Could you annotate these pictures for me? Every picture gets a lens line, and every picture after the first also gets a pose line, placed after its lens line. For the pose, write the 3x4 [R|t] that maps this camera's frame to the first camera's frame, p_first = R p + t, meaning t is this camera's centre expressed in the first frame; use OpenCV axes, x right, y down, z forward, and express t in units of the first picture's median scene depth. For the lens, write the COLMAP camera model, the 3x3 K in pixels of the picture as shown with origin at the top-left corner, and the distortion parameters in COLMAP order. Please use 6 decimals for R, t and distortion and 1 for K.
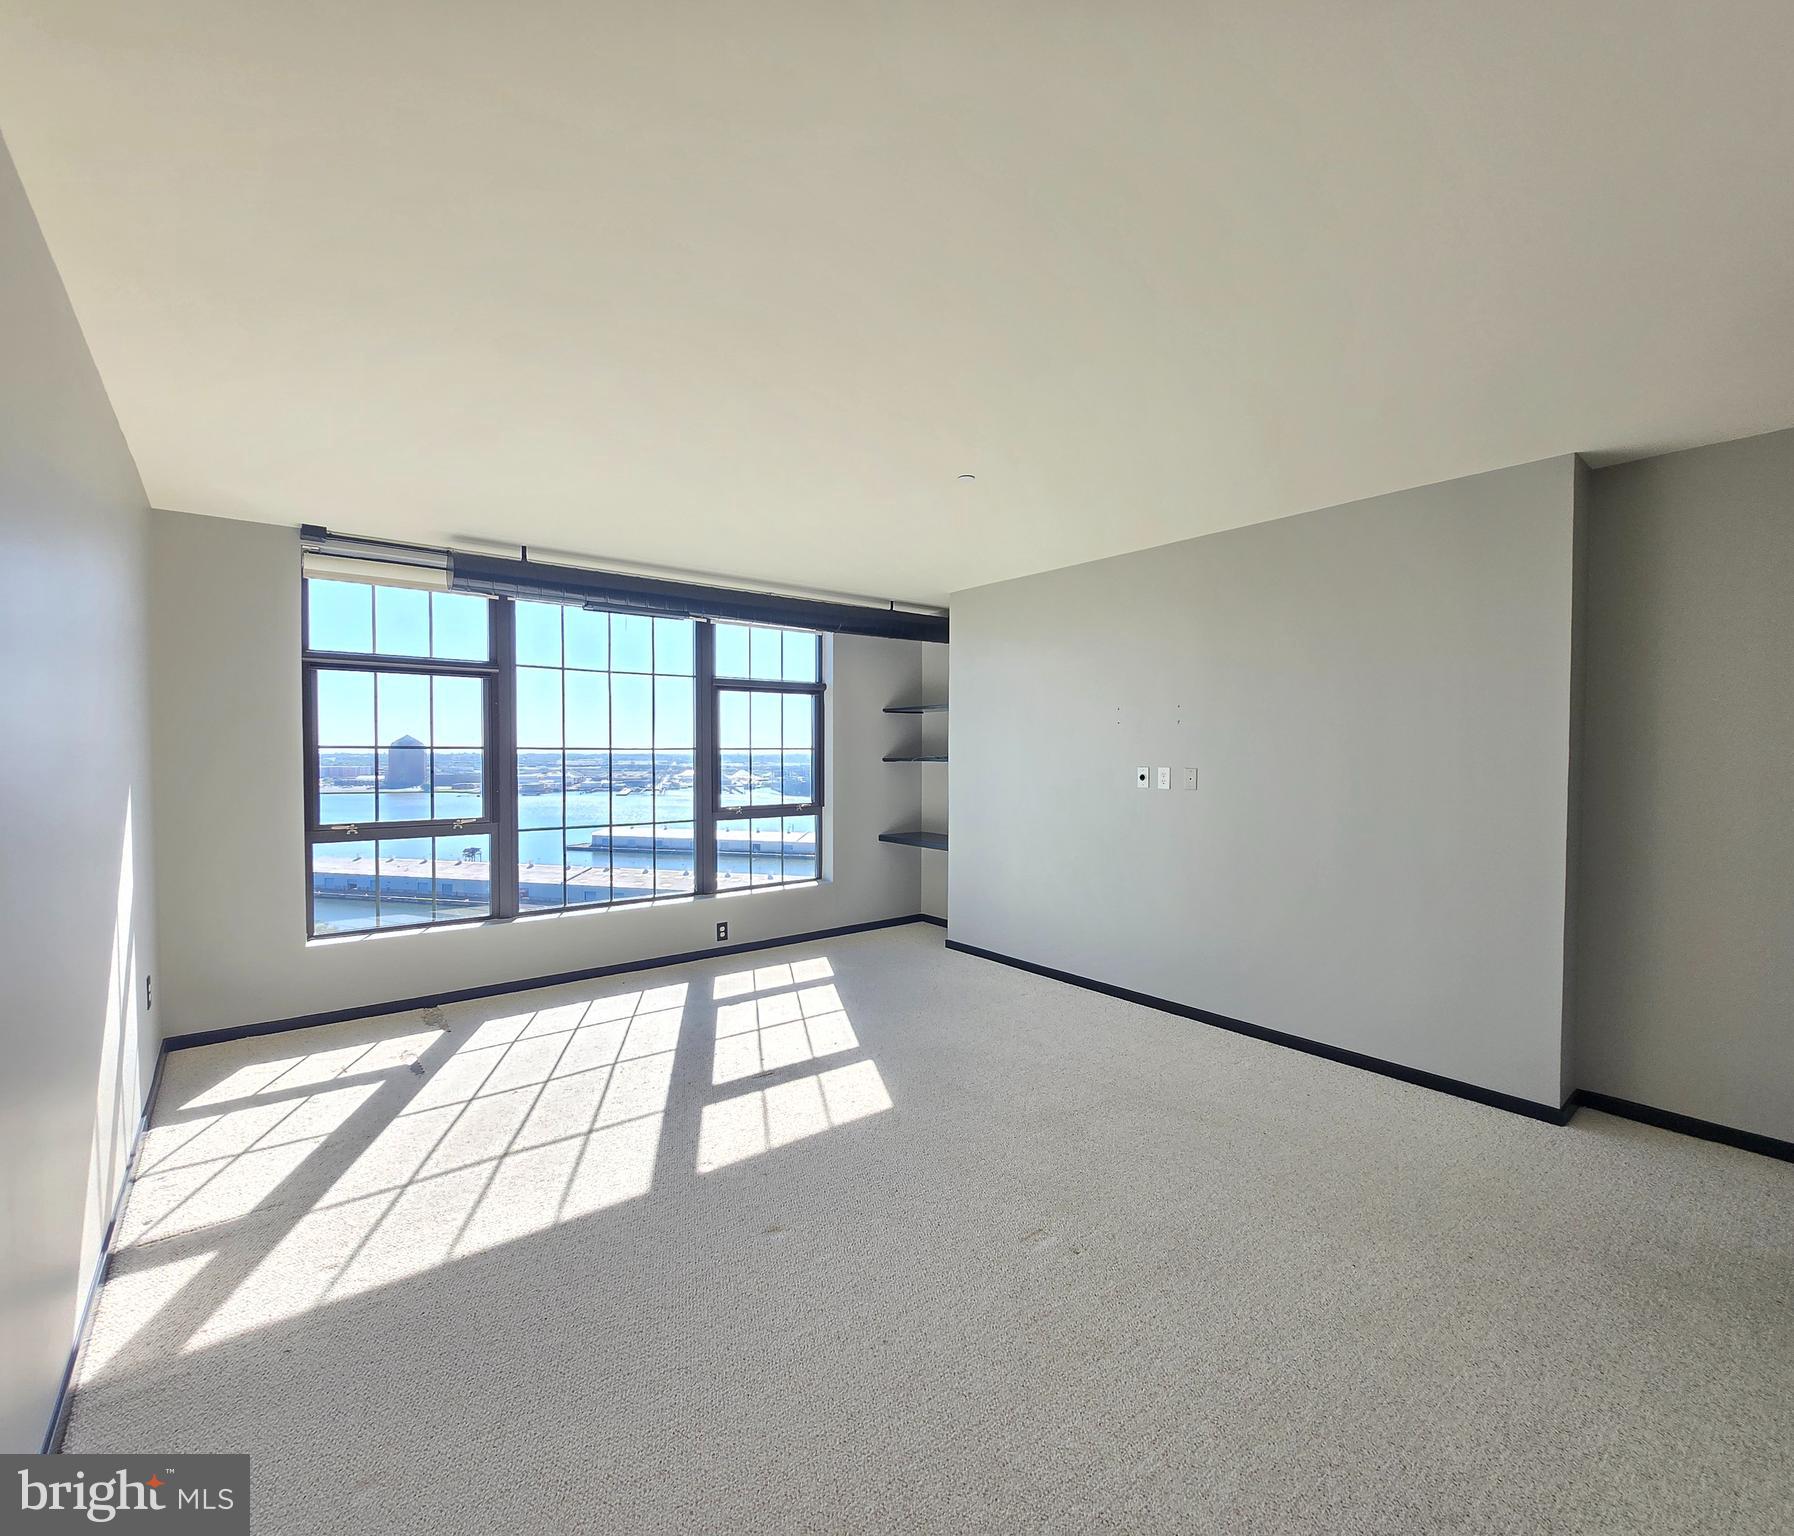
lens RADIAL K [[798.5, 0, 897.0], [0, 798.5, 768.0], [0, 0, 1]] dist [-0.015073, -0.000094]
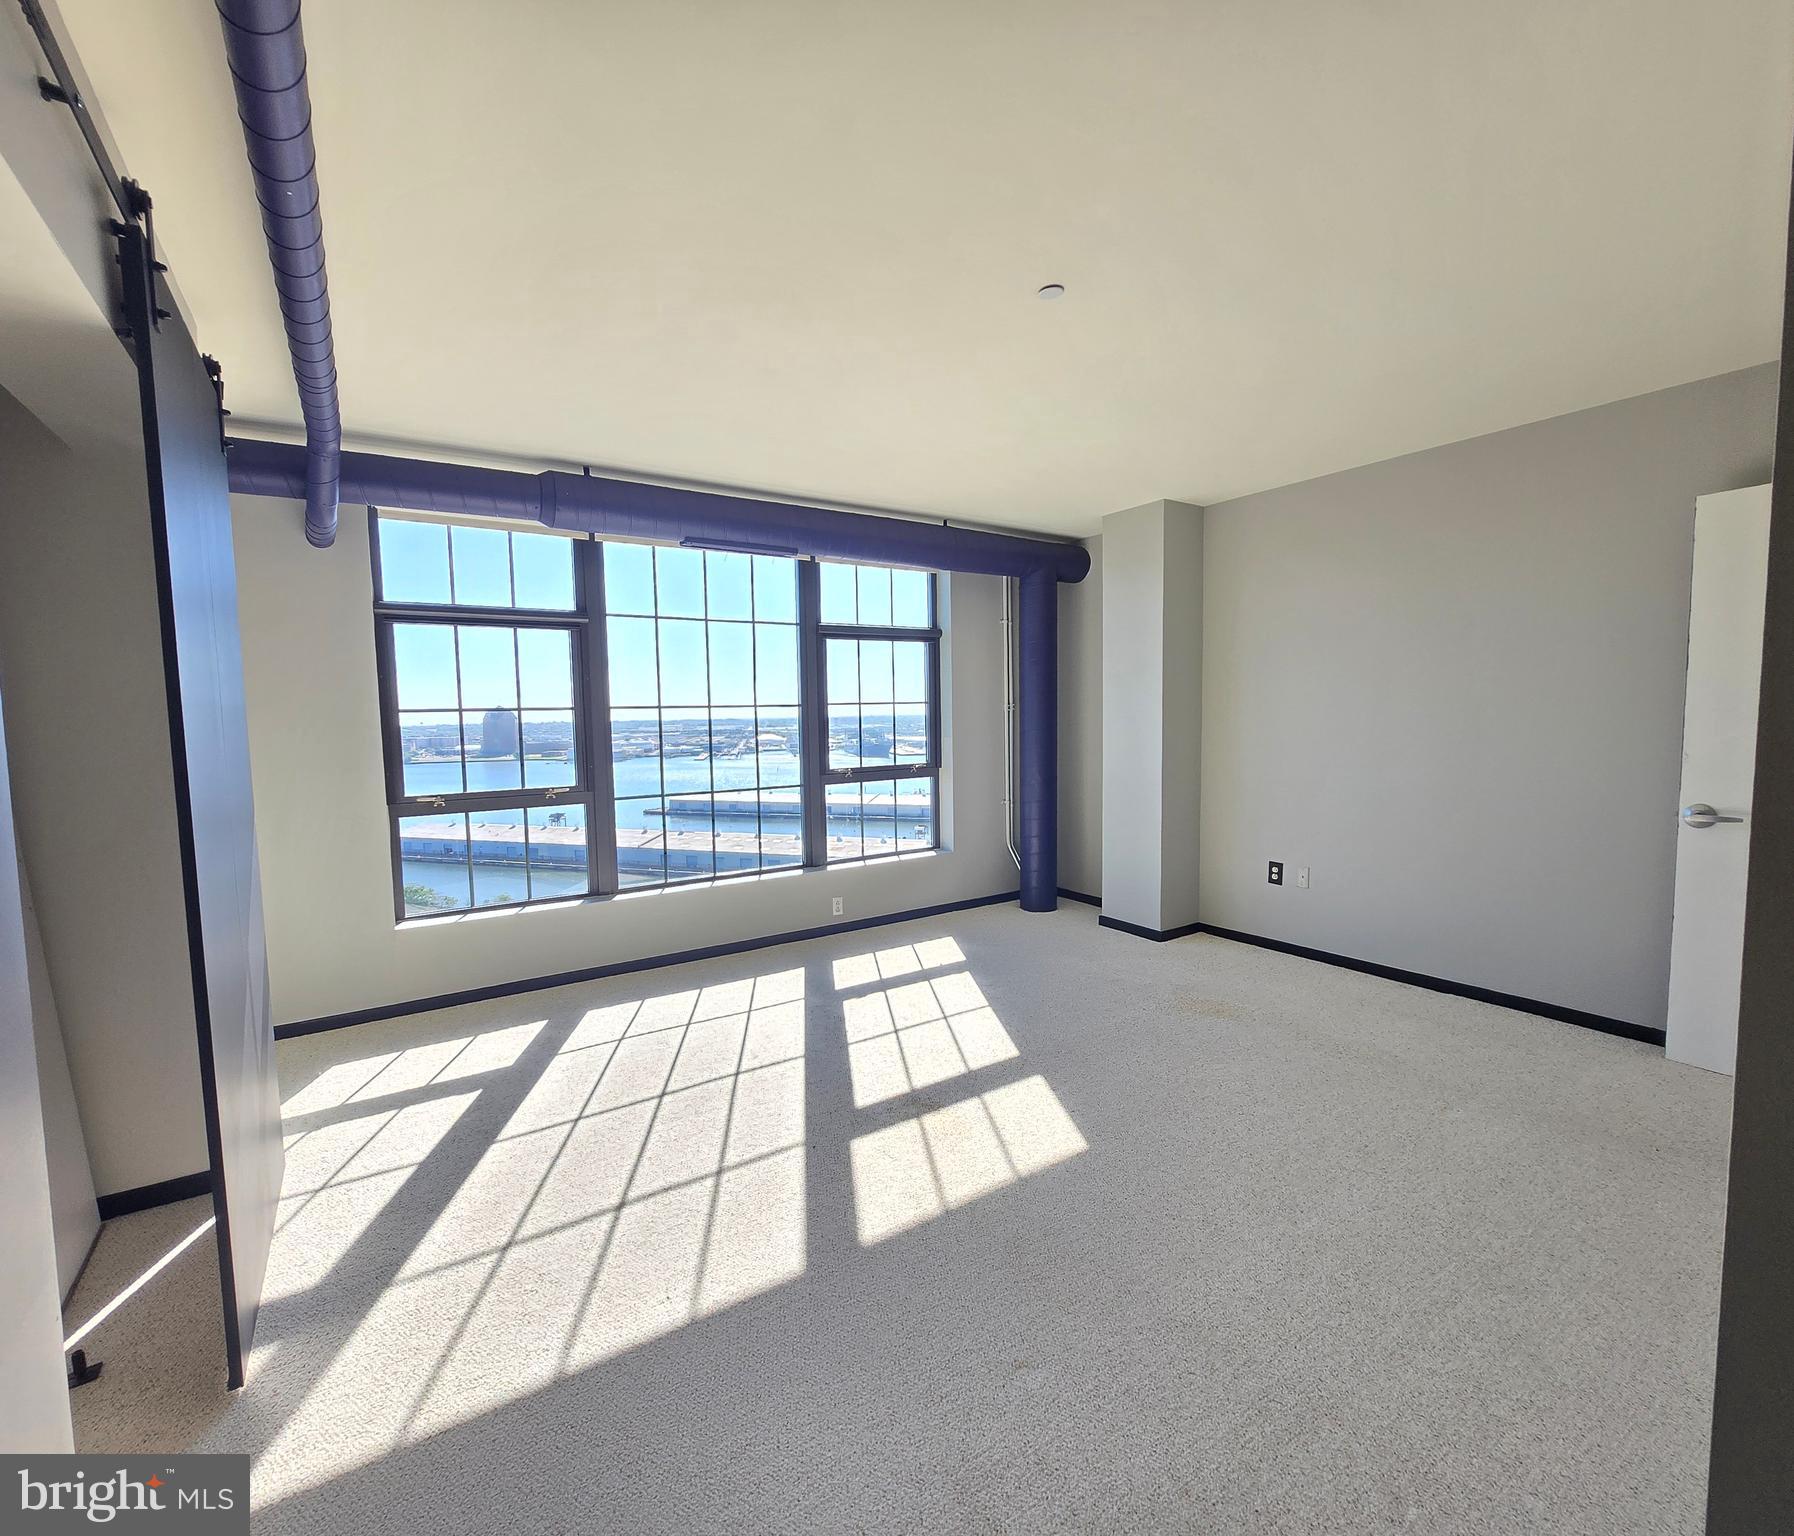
lens RADIAL K [[790.8, 0, 890.8], [0, 790.8, 767.3], [0, 0, 1]] dist [-0.040010, 0.012055]
pose [[0.994857, -0.016199, -0.099990, -0.078704], [0.021081, 0.998627, 0.047954, 0.006257], [0.099076, -0.049815, 0.993832, 0.154640]]
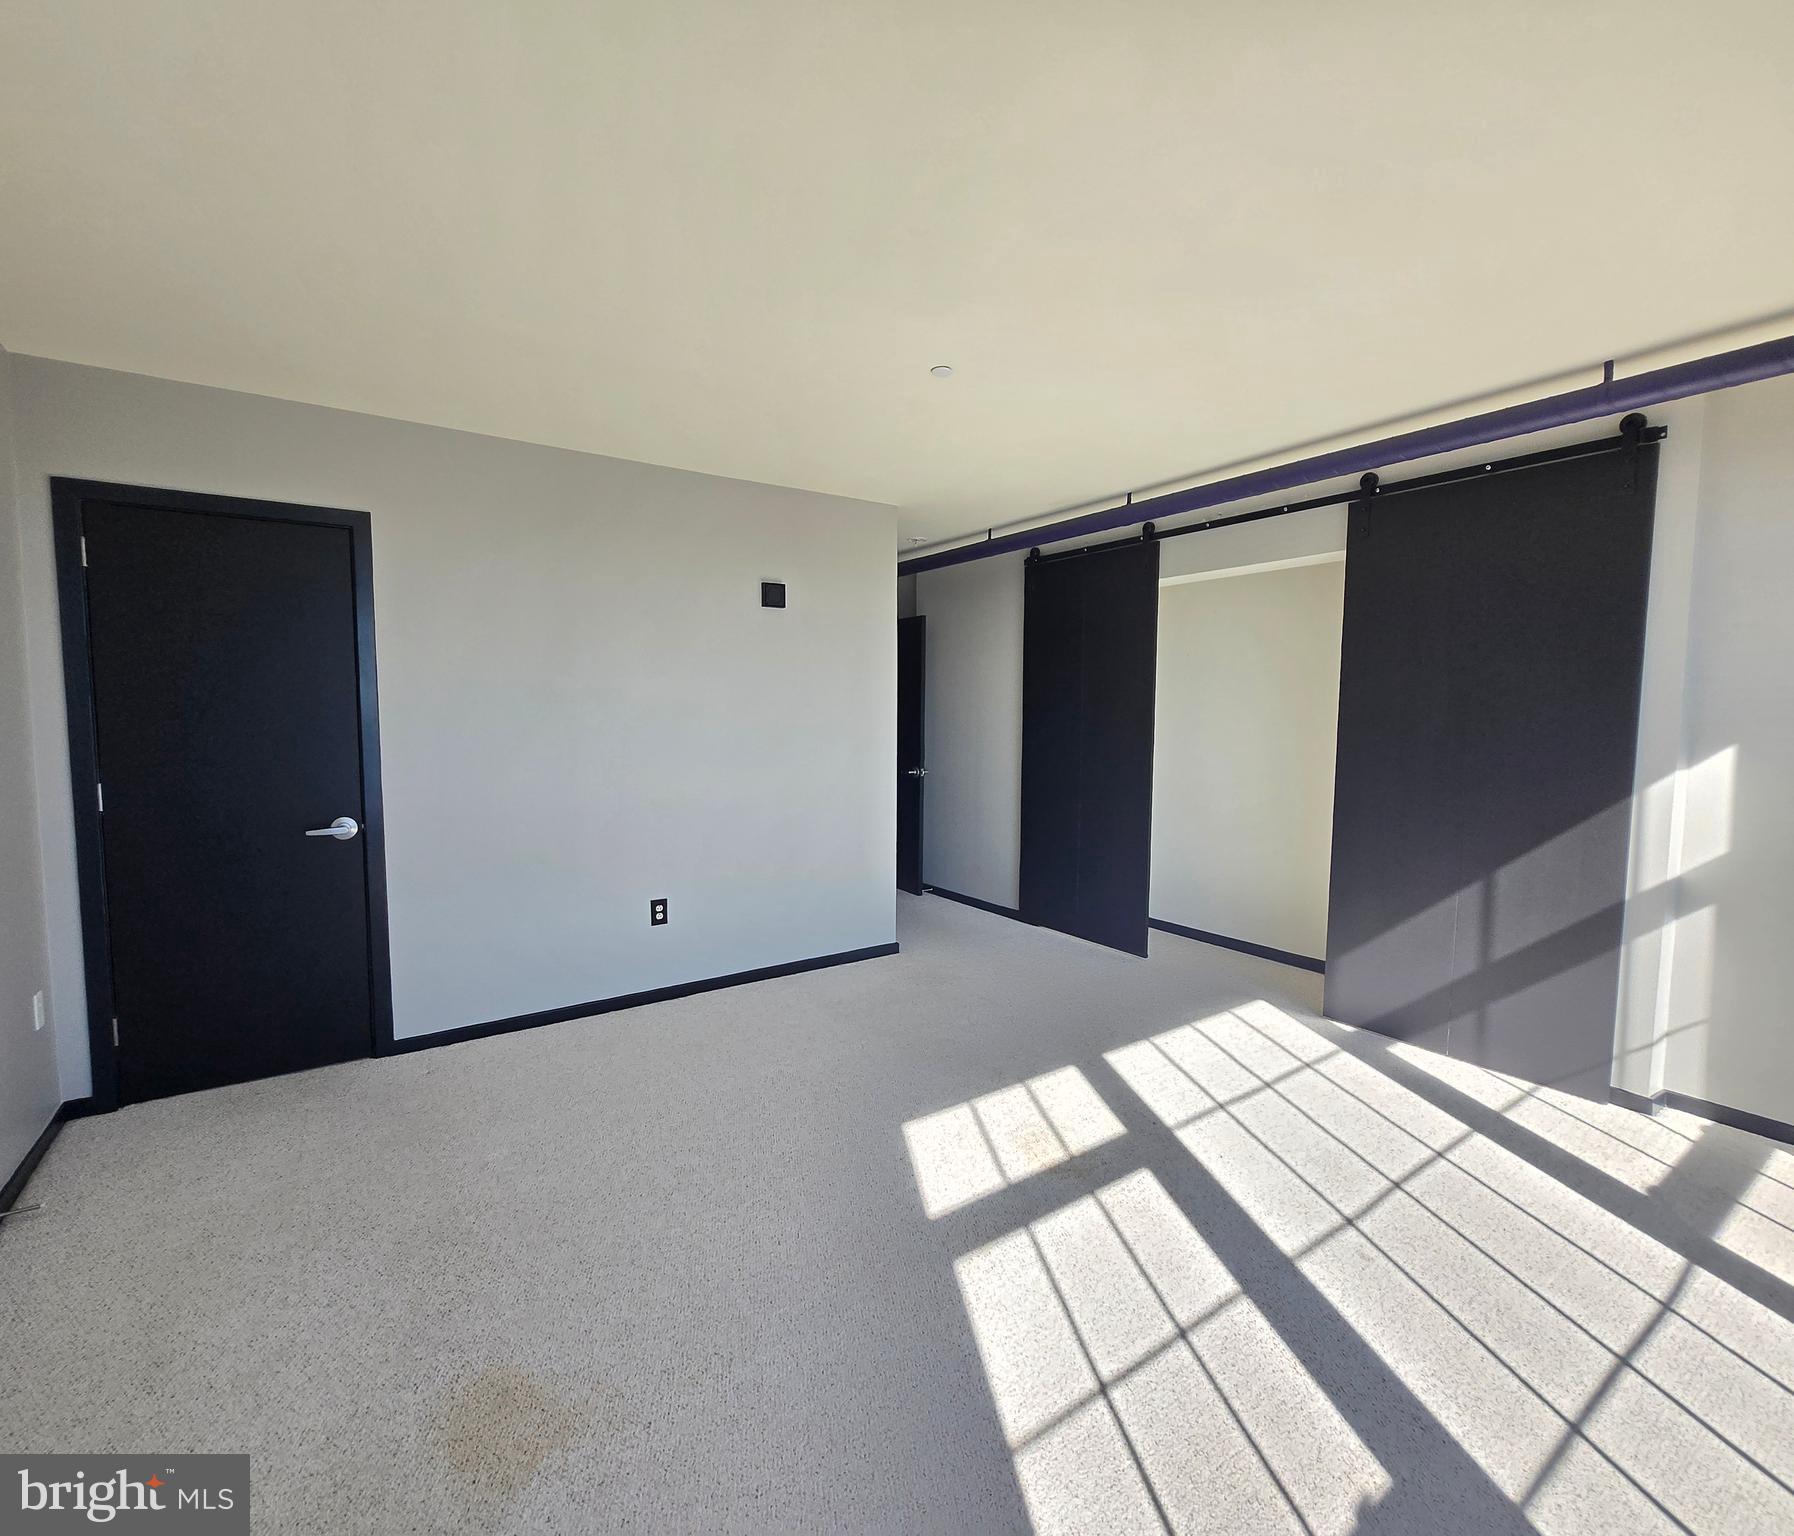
lens RADIAL K [[829.2, 0, 890.8], [0, 829.2, 761.9], [0, 0, 1]] dist [-0.000973, 0.000120]
pose [[-0.997300, -0.011668, 0.072507, -0.036235], [-0.005502, 0.996394, 0.084668, -0.022123], [-0.073234, 0.084041, -0.993768, 1.243259]]
